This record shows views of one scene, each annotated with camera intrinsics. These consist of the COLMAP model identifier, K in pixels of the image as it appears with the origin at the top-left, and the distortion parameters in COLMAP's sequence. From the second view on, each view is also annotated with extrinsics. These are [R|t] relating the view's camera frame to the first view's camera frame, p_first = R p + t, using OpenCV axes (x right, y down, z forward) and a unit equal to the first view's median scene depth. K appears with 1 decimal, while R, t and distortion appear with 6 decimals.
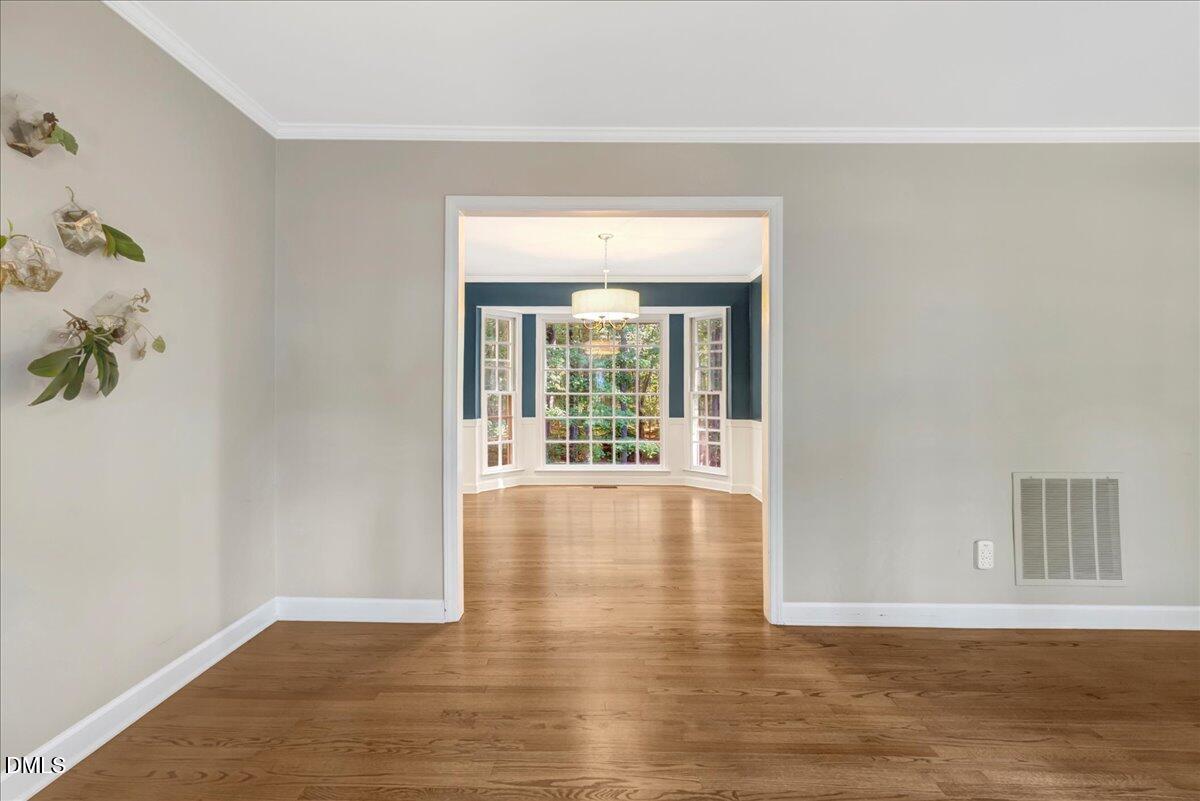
lens RADIAL K [[572.2, 0, 600.0], [0, 572.2, 400.5], [0, 0, 1]] dist [0.022441, 0.000119]
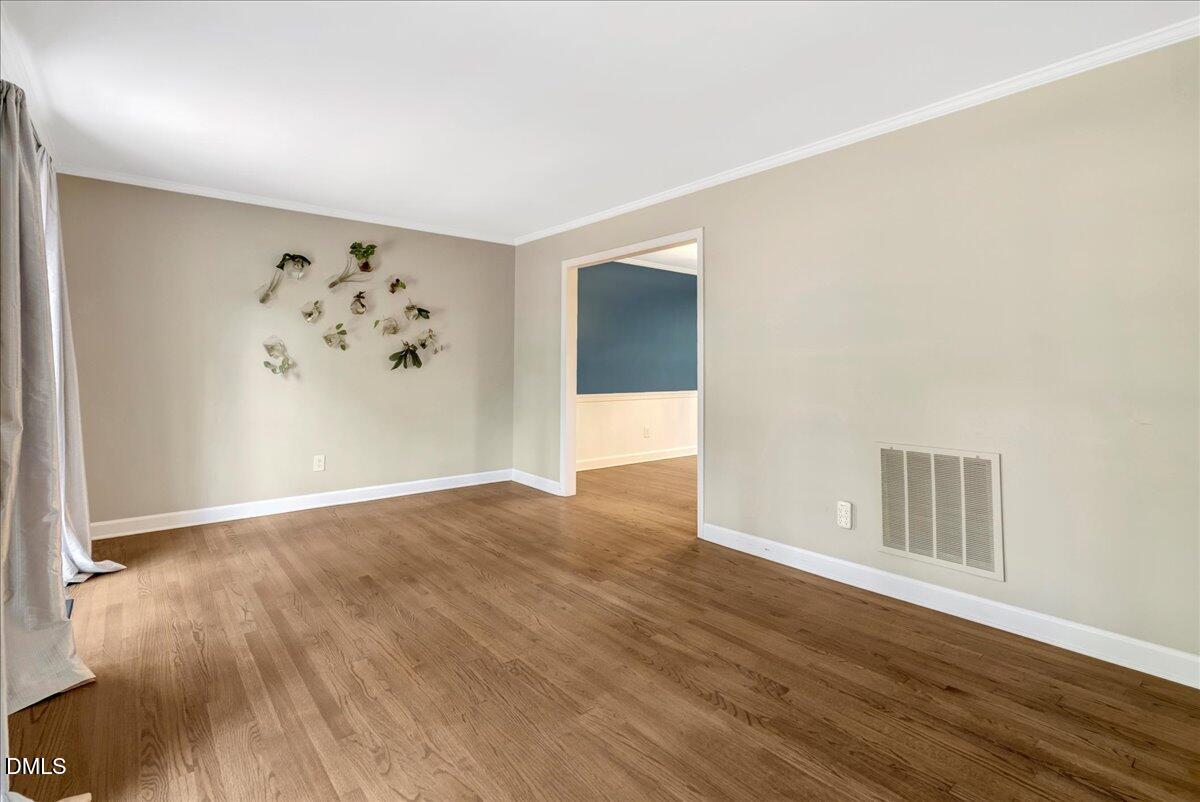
lens RADIAL K [[562.5, 0, 600.8], [0, 562.5, 328.2], [0, 0, 1]] dist [-0.001698, -0.000138]
pose [[0.643895, -0.054399, -0.763178, 1.182264], [-0.014086, 0.996457, -0.082912, 0.009363], [0.764984, 0.064137, 0.640847, -0.056008]]
